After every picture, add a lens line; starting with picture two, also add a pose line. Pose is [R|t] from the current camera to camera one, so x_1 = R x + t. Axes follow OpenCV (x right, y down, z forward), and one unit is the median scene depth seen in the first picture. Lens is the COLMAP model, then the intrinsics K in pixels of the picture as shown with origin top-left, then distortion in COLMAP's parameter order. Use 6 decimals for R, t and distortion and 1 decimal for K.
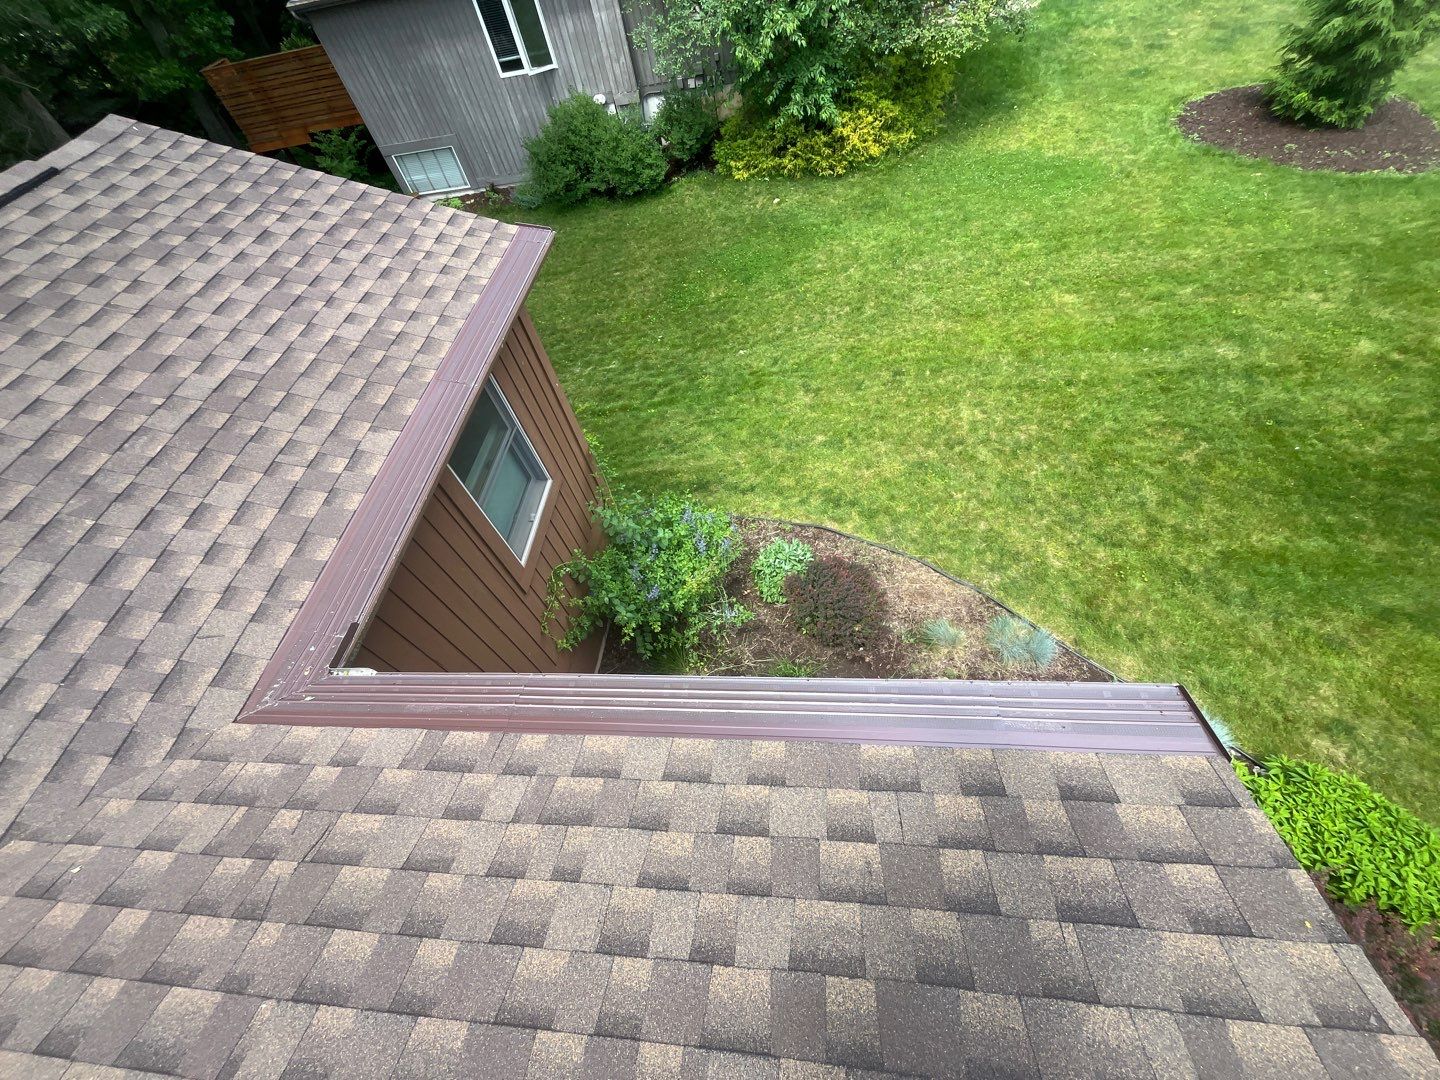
lens RADIAL K [[583.1, 0, 715.3], [0, 583.1, 540.0], [0, 0, 1]] dist [-0.001778, -0.000244]
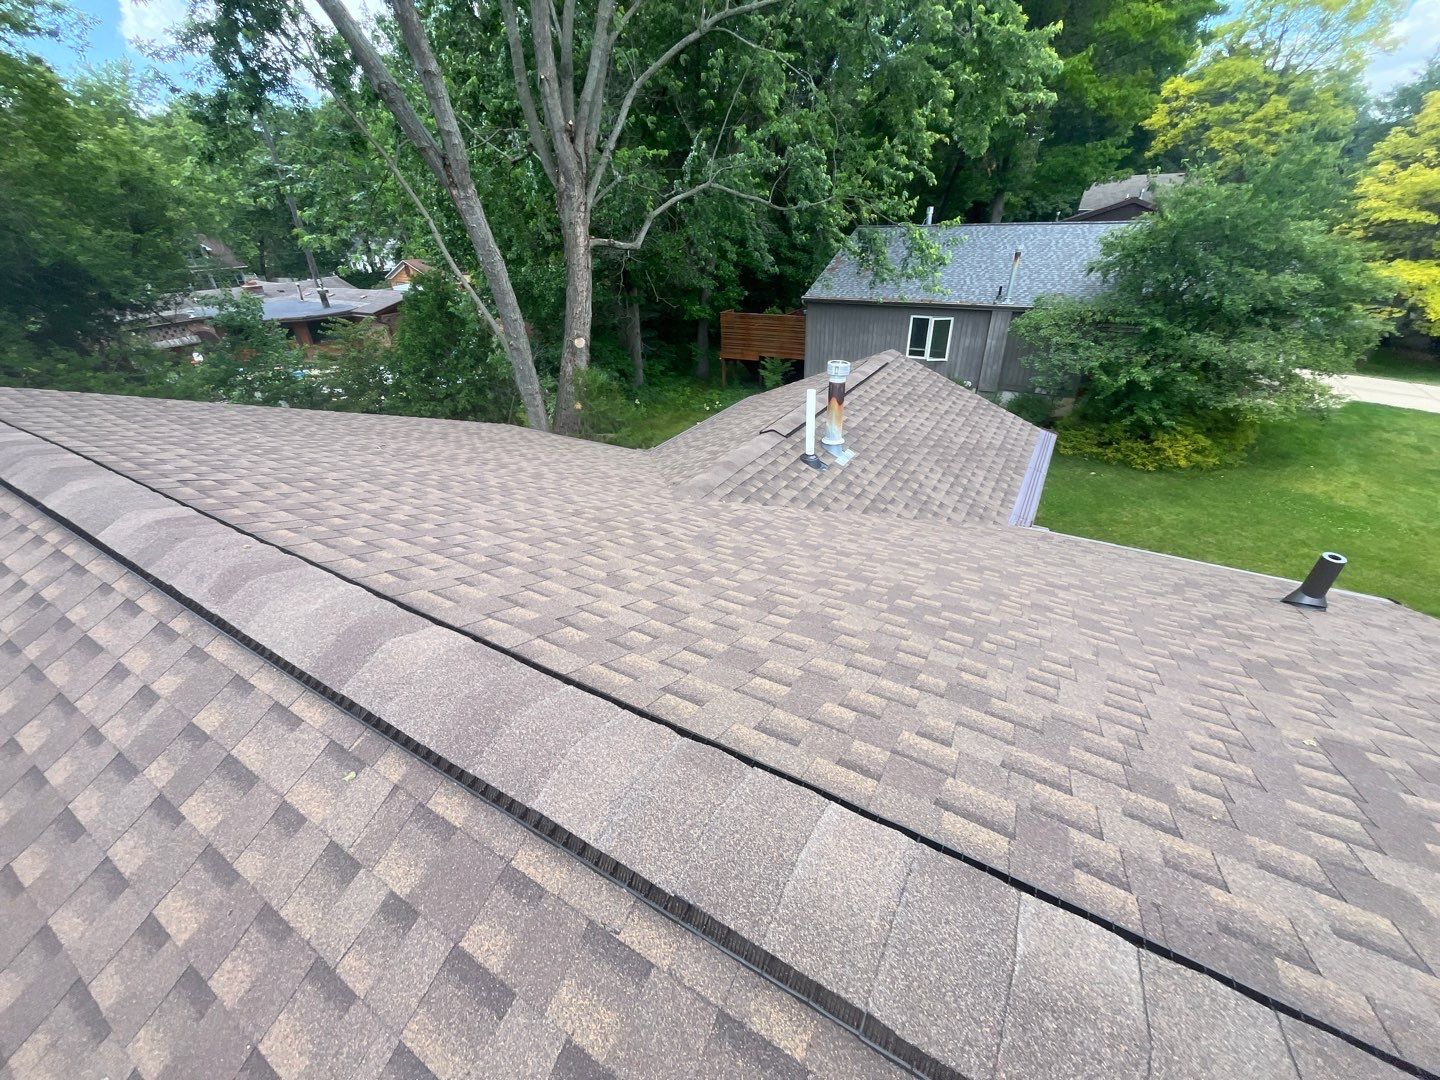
lens RADIAL K [[583.1, 0, 710.3], [0, 583.1, 543.1], [0, 0, 1]] dist [-0.001778, -0.000244]
pose [[0.890534, 0.325453, -0.317852, -0.217859], [-0.416501, 0.864314, -0.281938, 0.339073], [0.182966, 0.383461, 0.905252, -0.364747]]
